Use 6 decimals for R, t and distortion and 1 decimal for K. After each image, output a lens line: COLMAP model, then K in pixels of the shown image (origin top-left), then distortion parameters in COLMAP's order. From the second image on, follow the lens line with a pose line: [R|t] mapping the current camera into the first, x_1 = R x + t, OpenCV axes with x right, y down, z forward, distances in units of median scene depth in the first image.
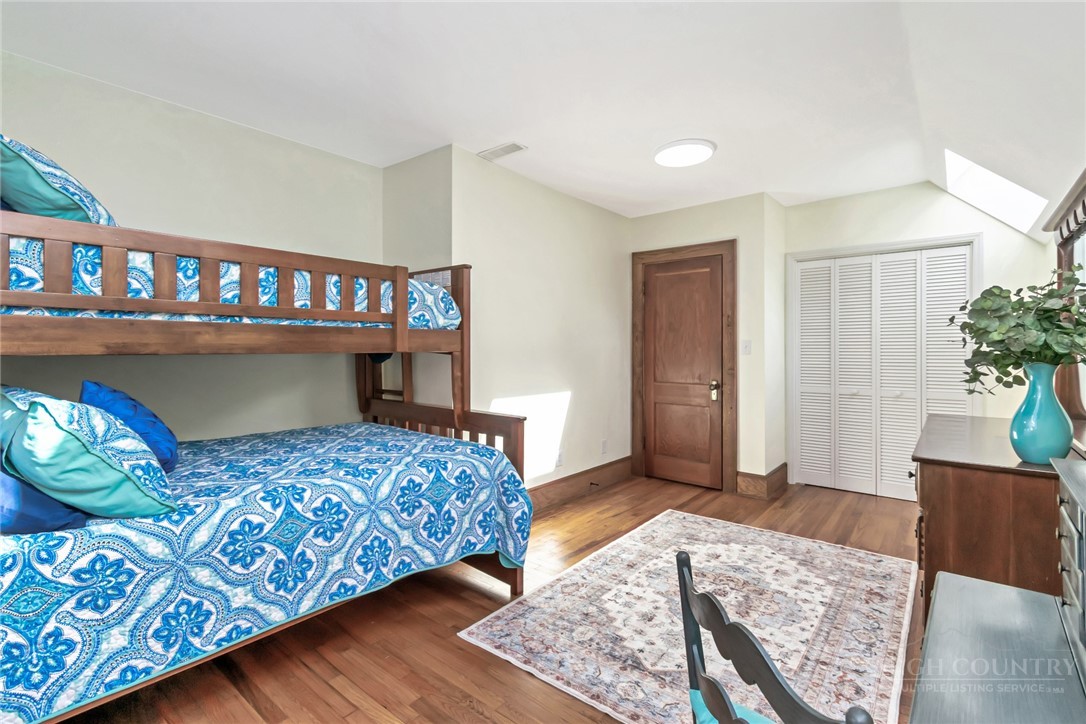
lens RADIAL K [[495.0, 0, 536.7], [0, 495.0, 353.4], [0, 0, 1]] dist [0.011408, 0.000021]
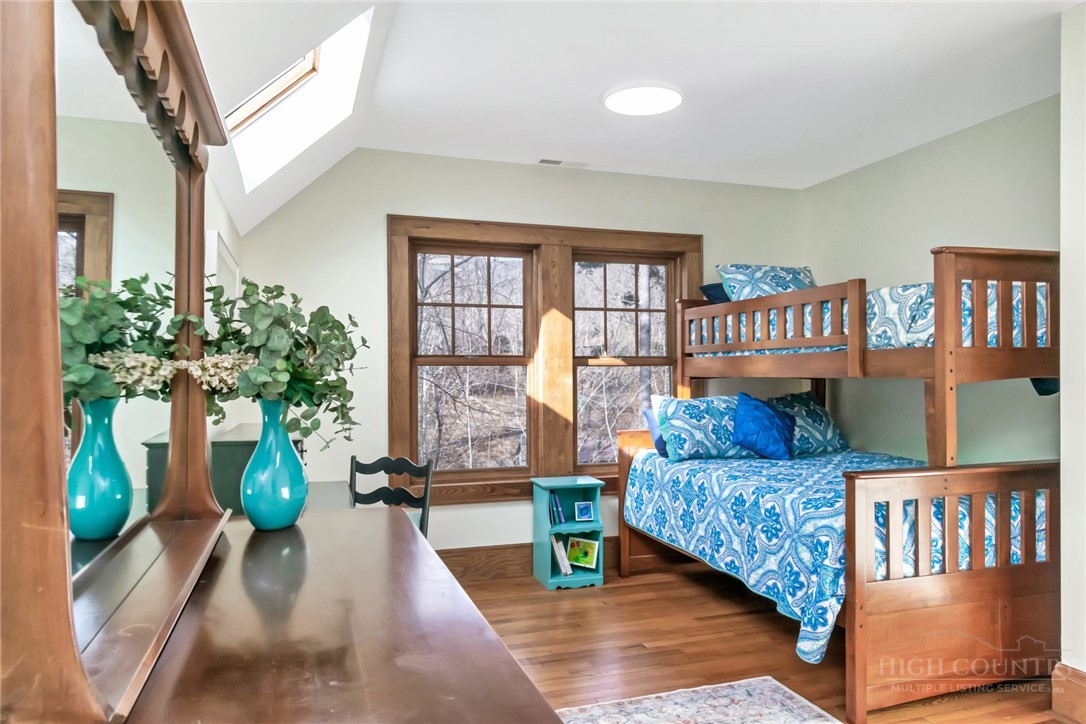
lens RADIAL K [[715.5, 0, 539.9], [0, 715.5, 365.7], [0, 0, 1]] dist [0.000036, -0.000414]
pose [[-0.517569, -0.003998, -0.855632, 1.347376], [-0.002617, 0.999992, -0.003090, -0.022557], [0.855638, 0.000640, -0.517575, 1.453352]]
